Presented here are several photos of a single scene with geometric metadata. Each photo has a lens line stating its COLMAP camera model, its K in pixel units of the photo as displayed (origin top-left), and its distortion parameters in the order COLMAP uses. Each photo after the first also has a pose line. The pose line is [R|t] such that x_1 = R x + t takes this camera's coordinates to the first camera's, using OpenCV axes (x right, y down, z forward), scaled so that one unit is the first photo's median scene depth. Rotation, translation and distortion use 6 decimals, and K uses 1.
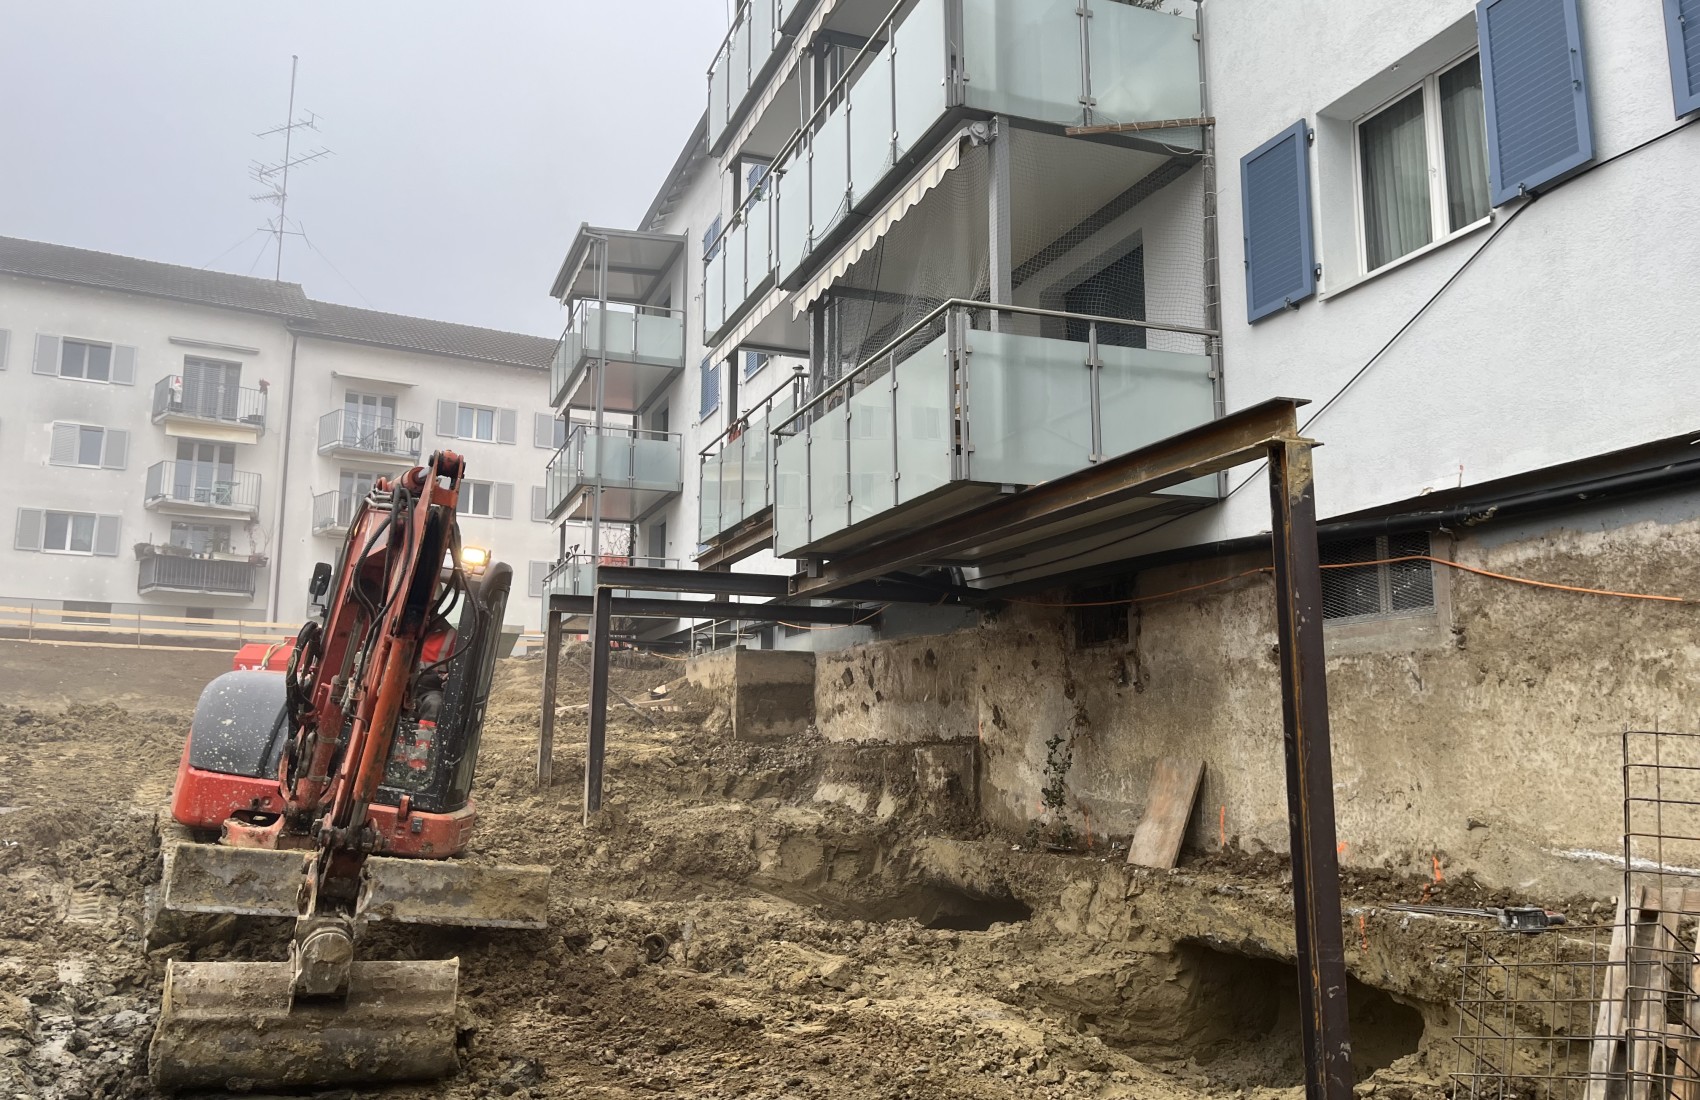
lens RADIAL K [[1277.5, 0, 839.5], [0, 1277.5, 551.9], [0, 0, 1]] dist [0.068448, -0.096222]
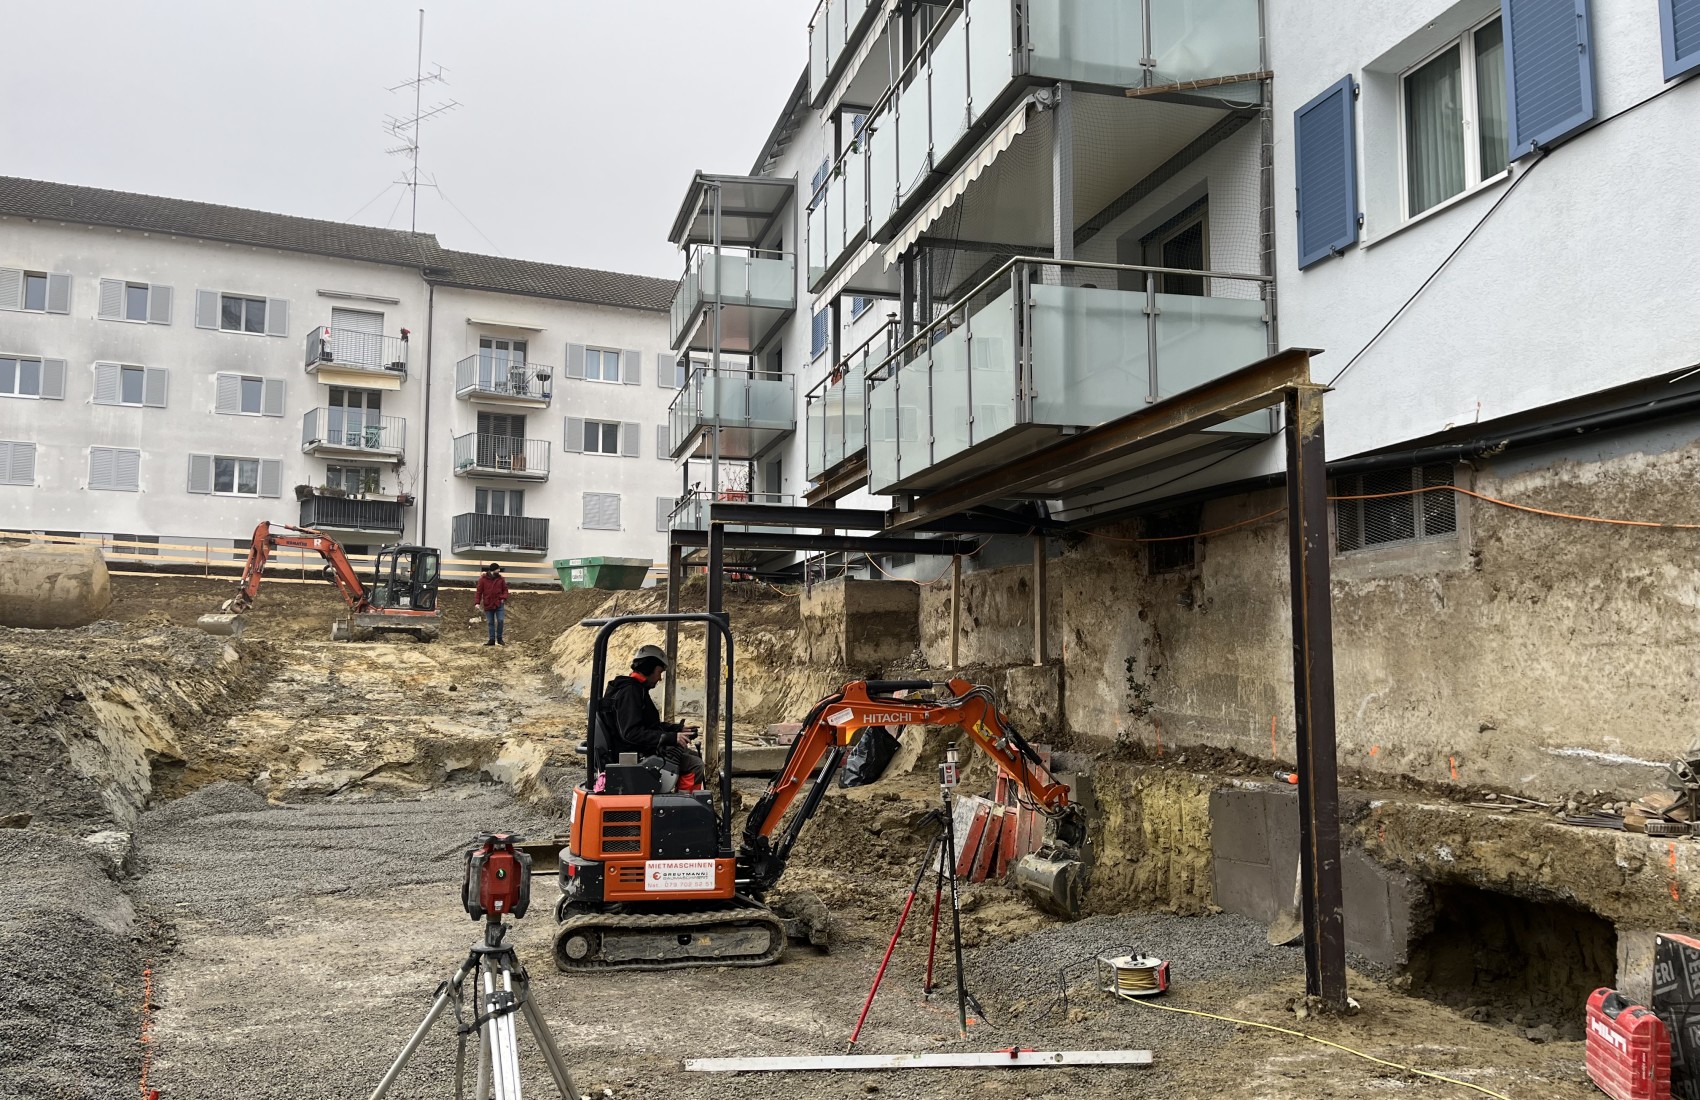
lens RADIAL K [[1273.6, 0, 847.6], [0, 1273.6, 570.5], [0, 0, 1]] dist [0.070821, -0.096524]
pose [[0.995824, -0.008340, -0.090908, 0.033277], [0.014464, 0.997654, 0.066909, -0.004043], [0.090137, -0.067945, 0.993609, -0.097781]]
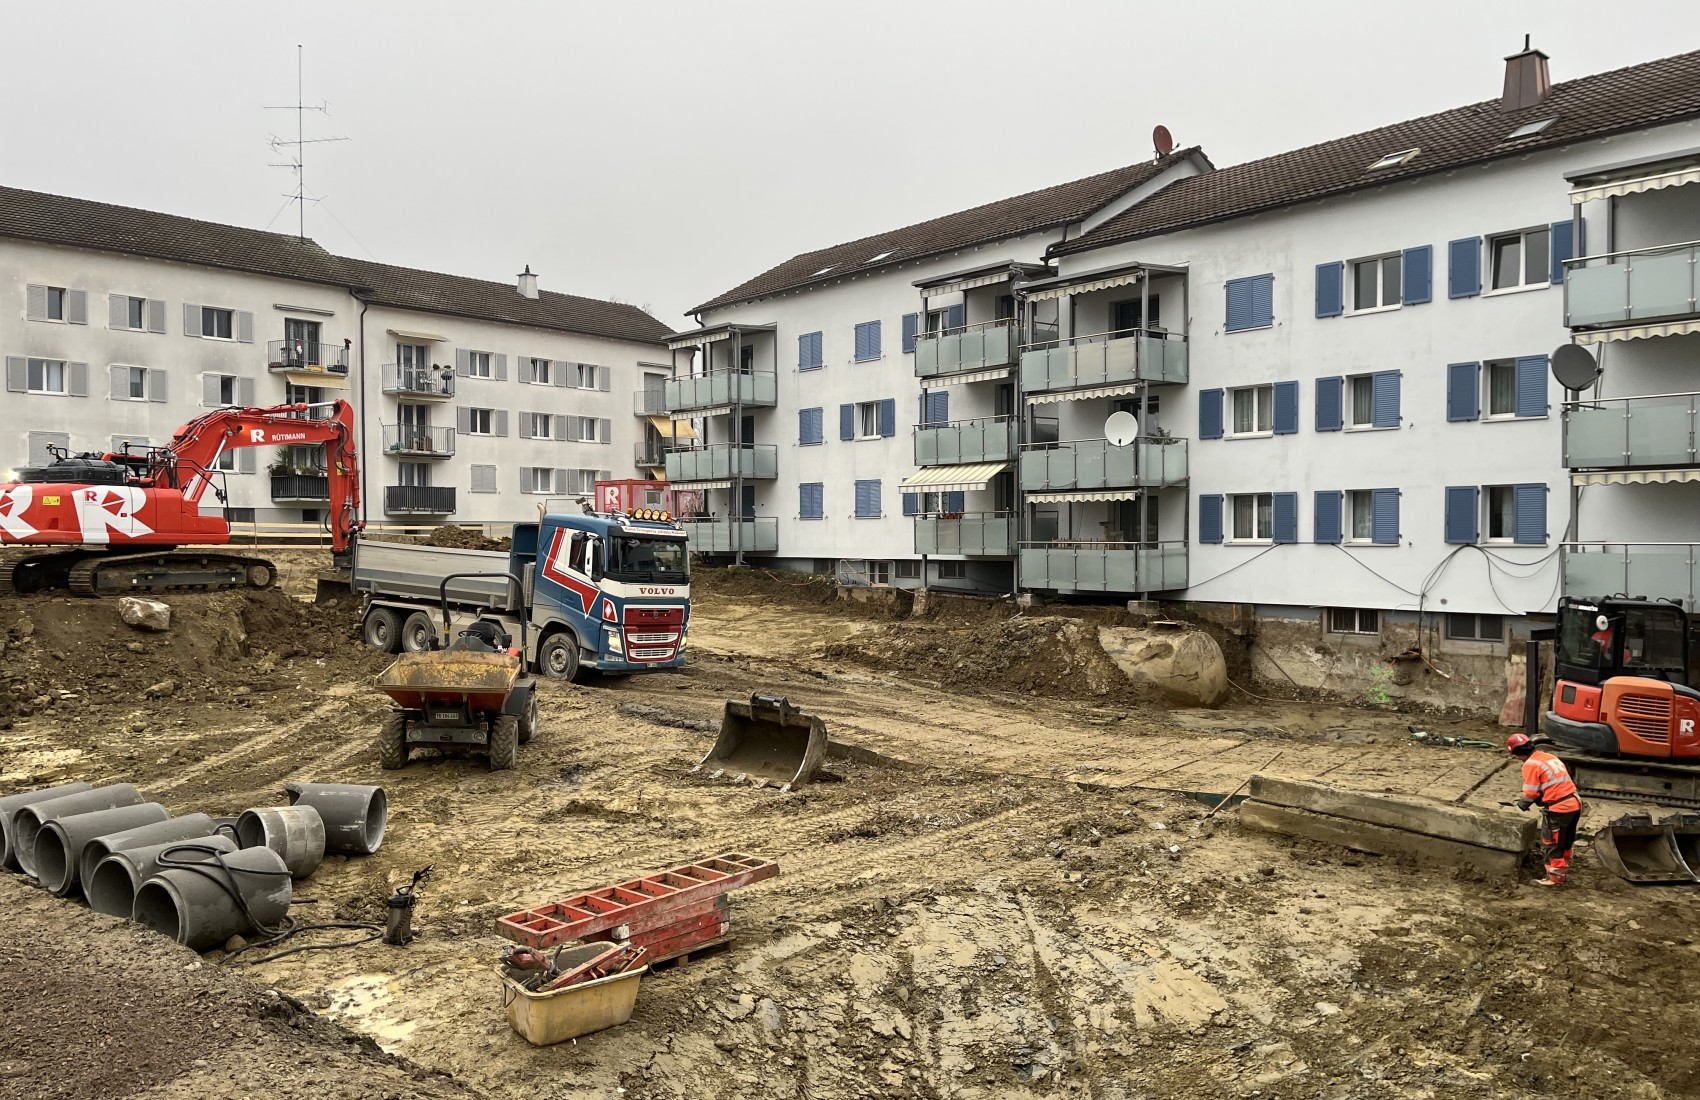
lens RADIAL K [[1277.5, 0, 839.5], [0, 1277.5, 551.9], [0, 0, 1]] dist [0.068448, -0.096222]
pose [[0.946247, -0.010401, 0.323279, -1.558863], [-0.043224, 0.986452, 0.158254, -0.584351], [-0.320545, -0.163720, 0.932977, -1.771663]]
